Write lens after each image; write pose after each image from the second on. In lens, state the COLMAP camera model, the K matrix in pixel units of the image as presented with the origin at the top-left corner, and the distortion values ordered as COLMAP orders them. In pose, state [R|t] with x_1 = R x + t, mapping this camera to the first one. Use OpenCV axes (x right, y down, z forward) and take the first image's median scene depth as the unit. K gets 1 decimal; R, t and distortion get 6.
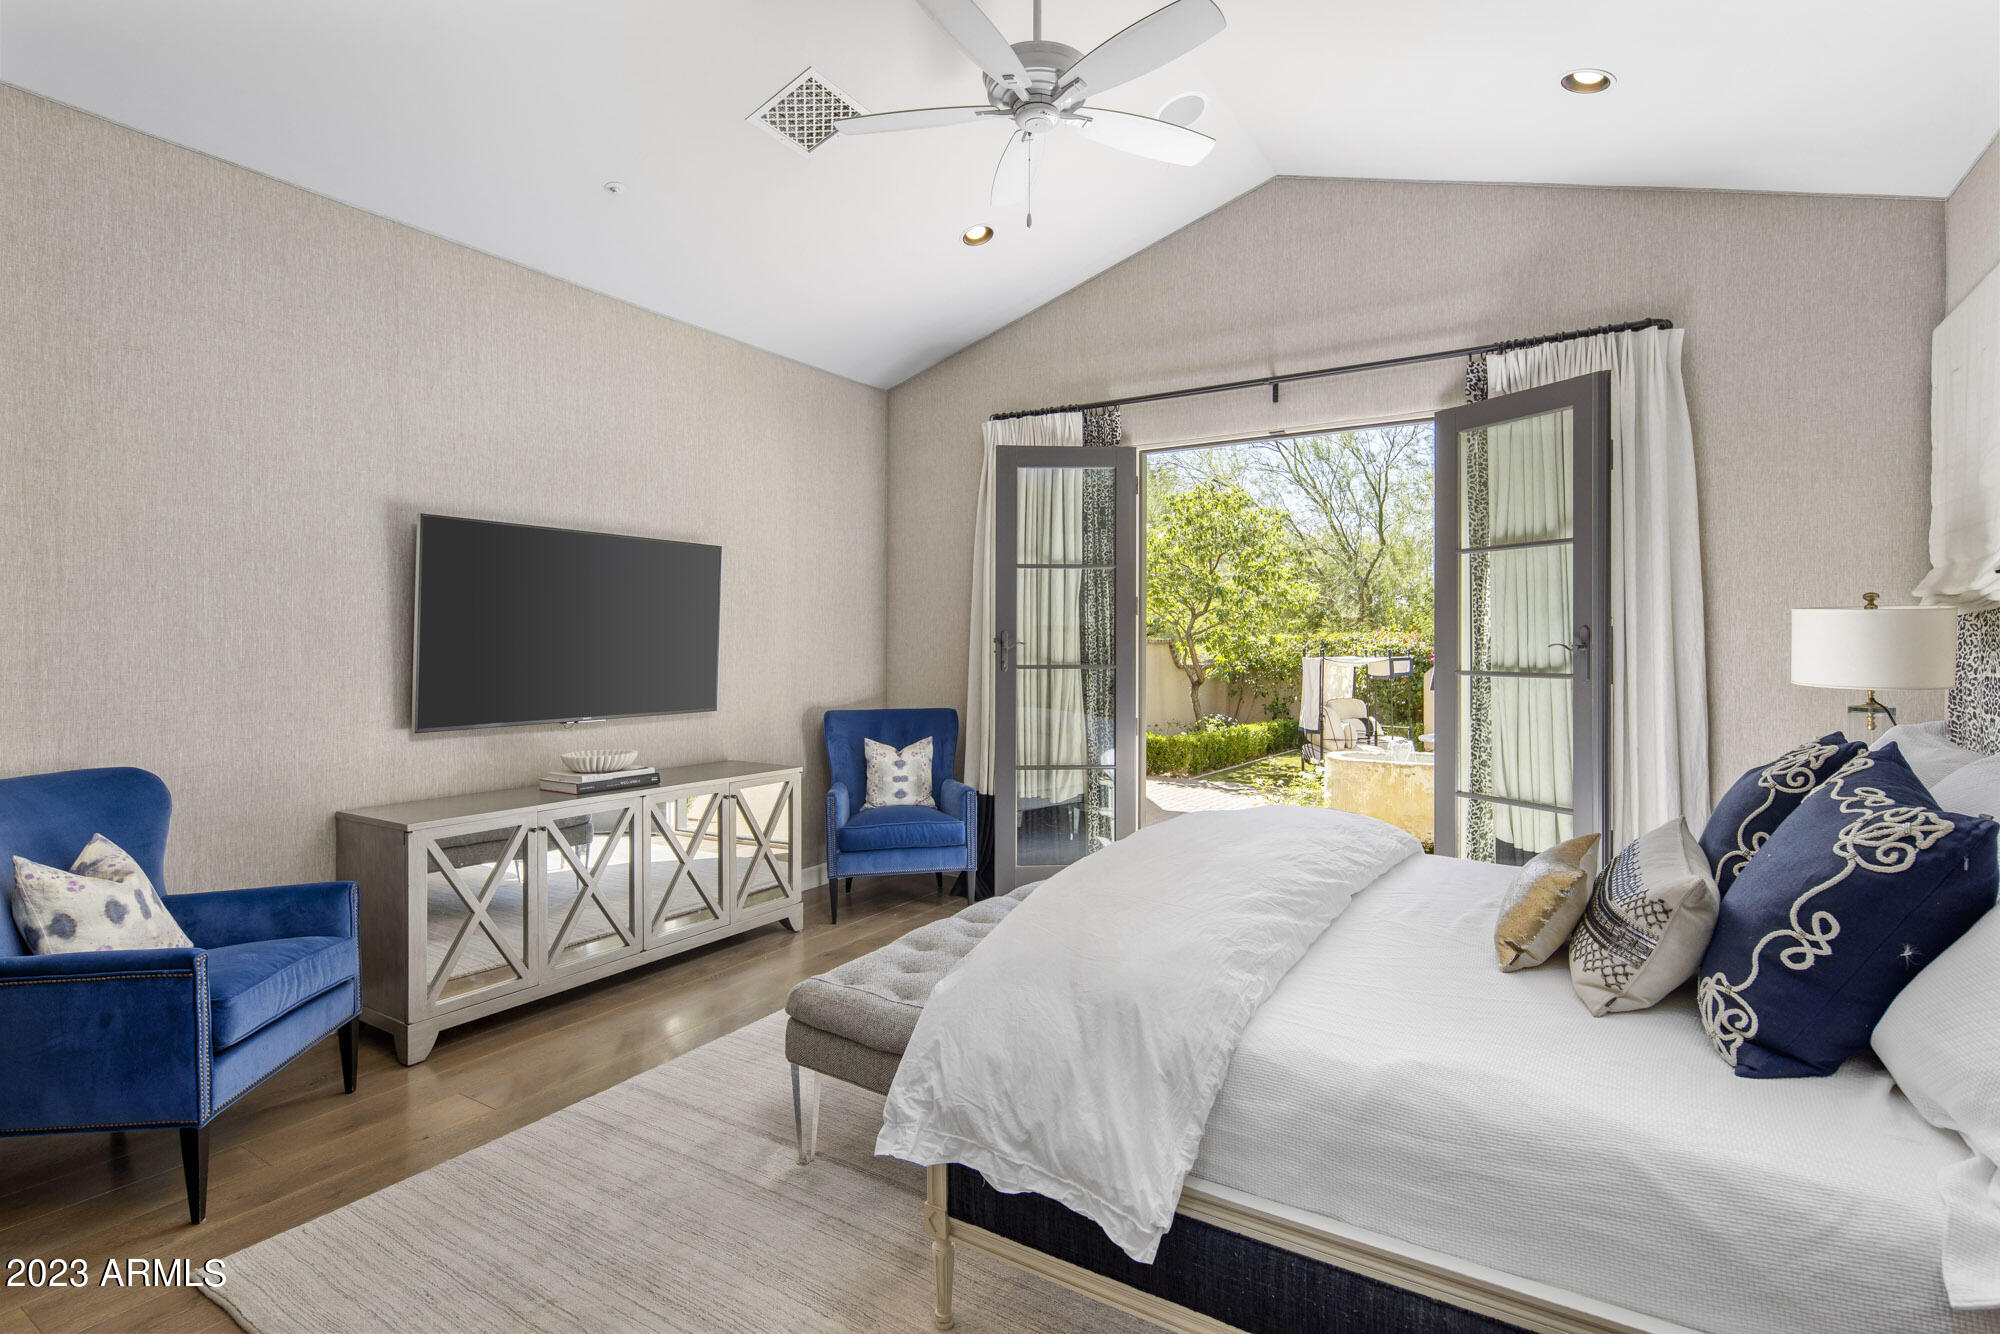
lens RADIAL K [[961.5, 0, 1006.7], [0, 961.5, 644.1], [0, 0, 1]] dist [0.004365, -0.003642]
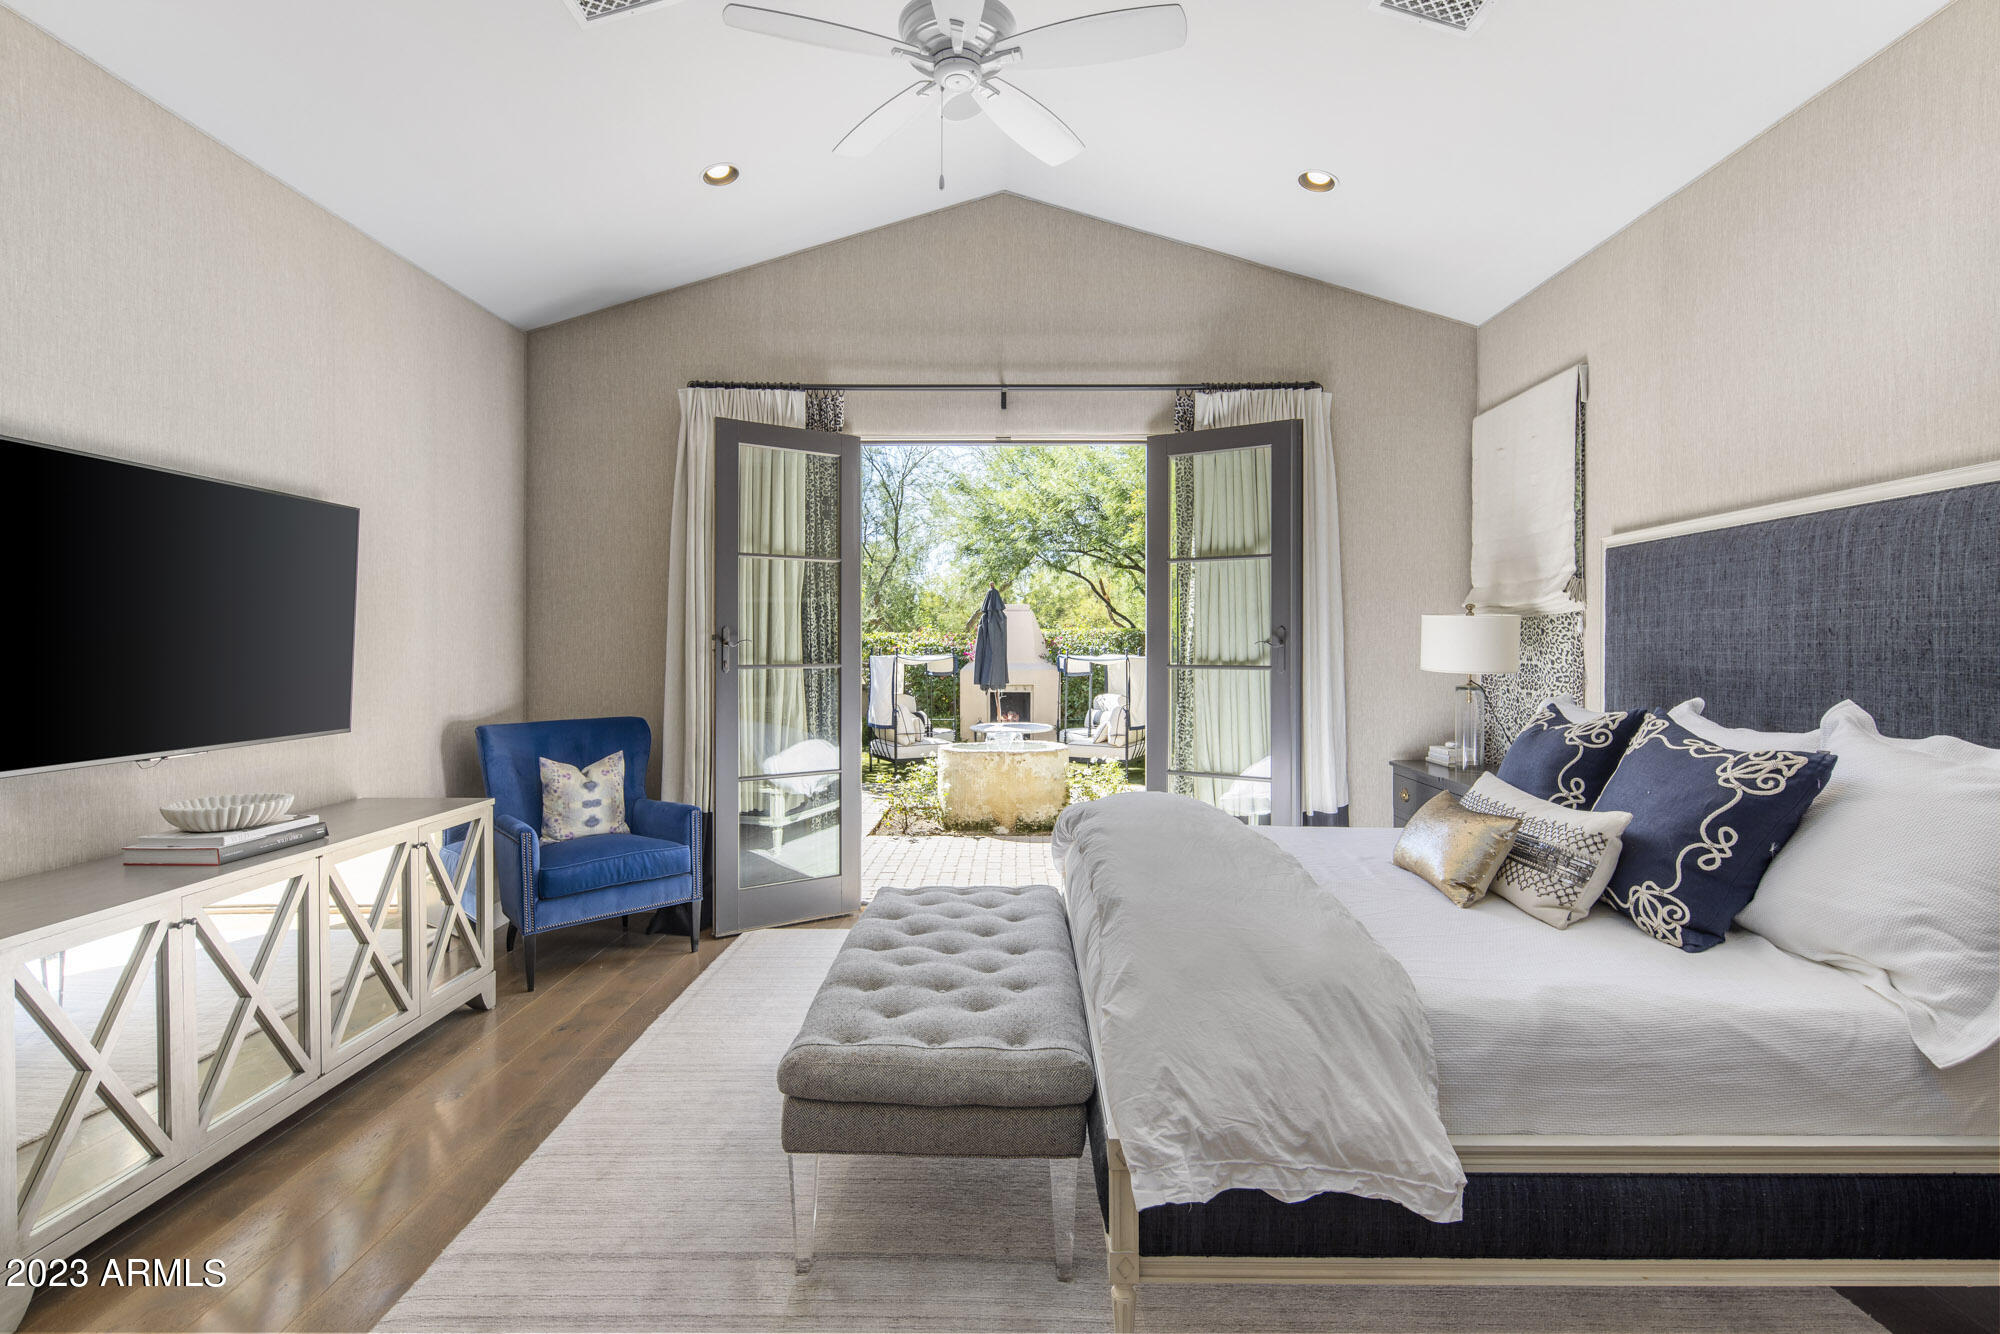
lens RADIAL K [[961.5, 0, 1004.1], [0, 961.5, 647.5], [0, 0, 1]] dist [0.004365, -0.003642]
pose [[0.851737, -0.002451, 0.523963, -0.323626], [0.000327, 0.999991, 0.004146, 0.002637], [-0.523969, -0.003360, 0.851731, 0.139975]]
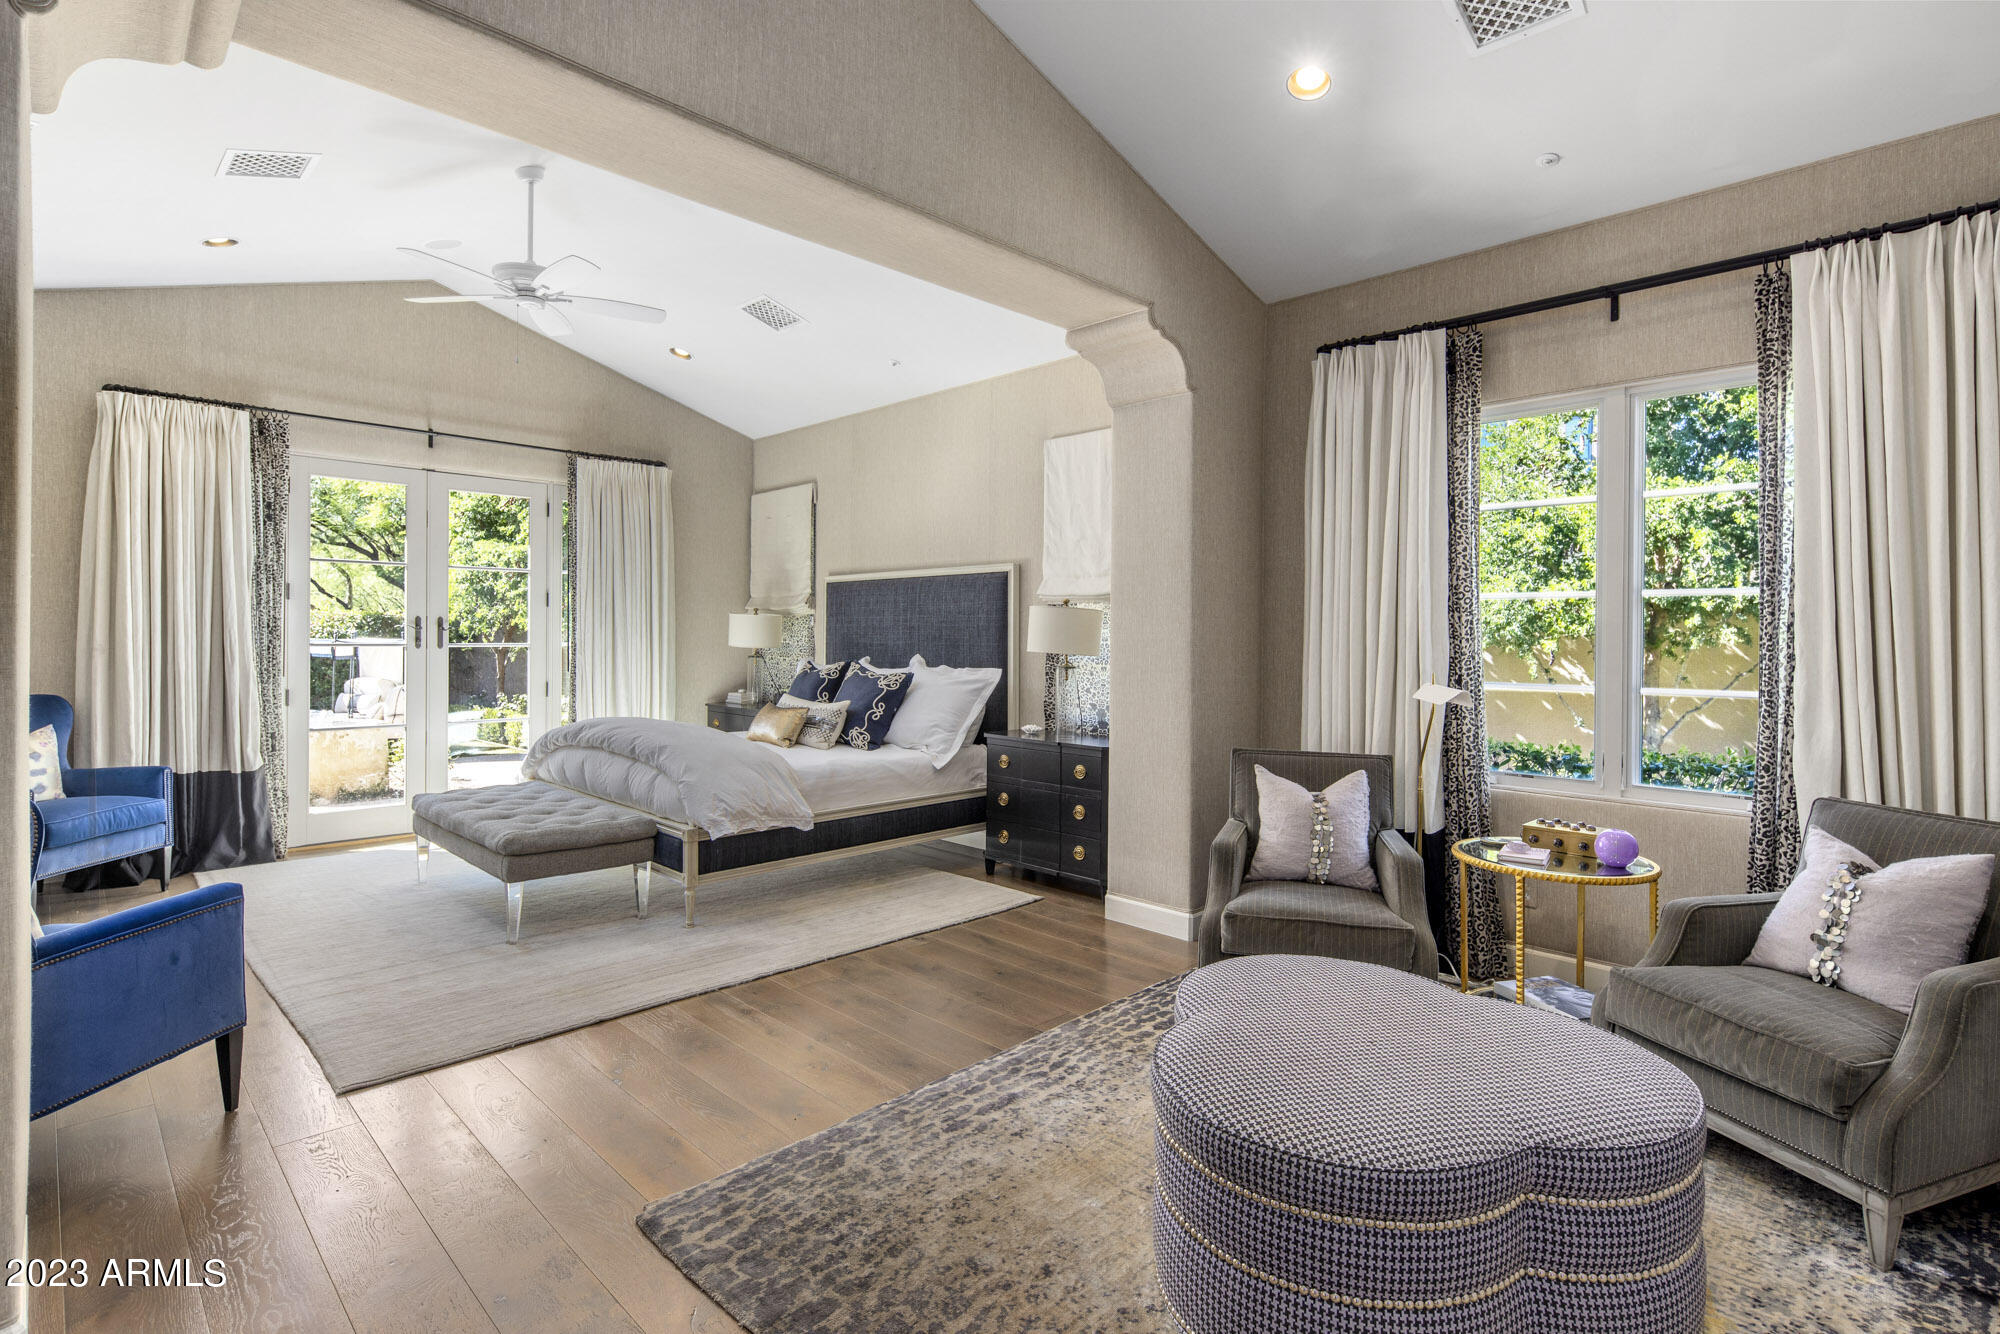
lens RADIAL K [[961.5, 0, 1012.8], [0, 961.5, 636.4], [0, 0, 1]] dist [0.004365, -0.003642]
pose [[0.211636, -0.001964, 0.977347, -1.065466], [-0.008905, 0.999953, 0.003938, 0.001876], [-0.977308, -0.009537, 0.211608, -0.109369]]
